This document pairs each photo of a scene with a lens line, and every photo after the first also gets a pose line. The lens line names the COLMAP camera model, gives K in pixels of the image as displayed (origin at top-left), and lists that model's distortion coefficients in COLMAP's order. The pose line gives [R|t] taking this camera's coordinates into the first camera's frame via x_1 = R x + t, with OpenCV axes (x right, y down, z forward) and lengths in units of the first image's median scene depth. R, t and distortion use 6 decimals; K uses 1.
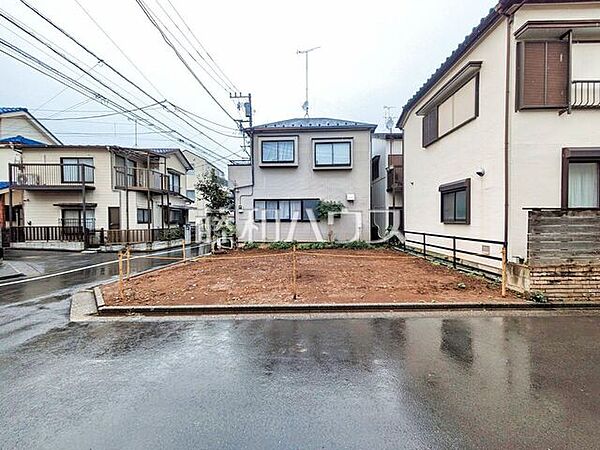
lens RADIAL K [[237.1, 0, 299.9], [0, 237.1, 226.4], [0, 0, 1]] dist [0.000953, 0.001998]
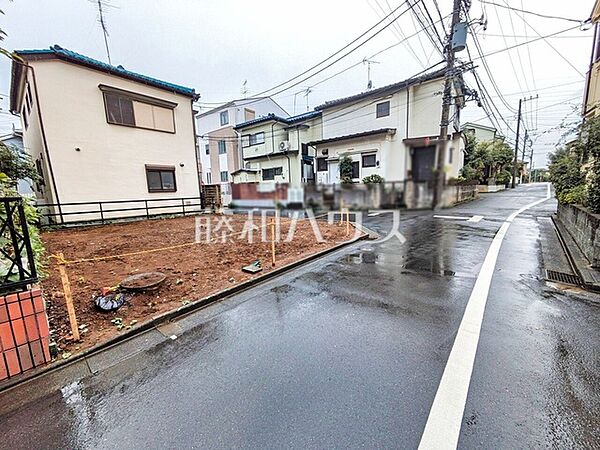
lens RADIAL K [[237.1, 0, 299.0], [0, 237.1, 223.2], [0, 0, 1]] dist [0.000953, 0.001998]
pose [[-0.785320, -0.055945, 0.616557, -0.628696], [0.052885, 0.986206, 0.156846, -0.003632], [-0.616827, 0.155781, -0.771529, 1.017284]]
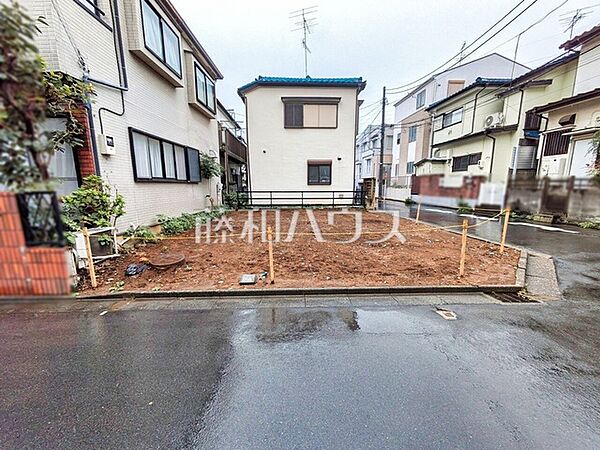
lens RADIAL K [[237.1, 0, 298.2], [0, 237.1, 225.5], [0, 0, 1]] dist [0.000953, 0.001998]
pose [[-0.047922, -0.162573, 0.985532, -0.660173], [0.031458, 0.985931, 0.164168, -0.003222], [-0.998356, 0.038870, -0.042134, 0.743354]]
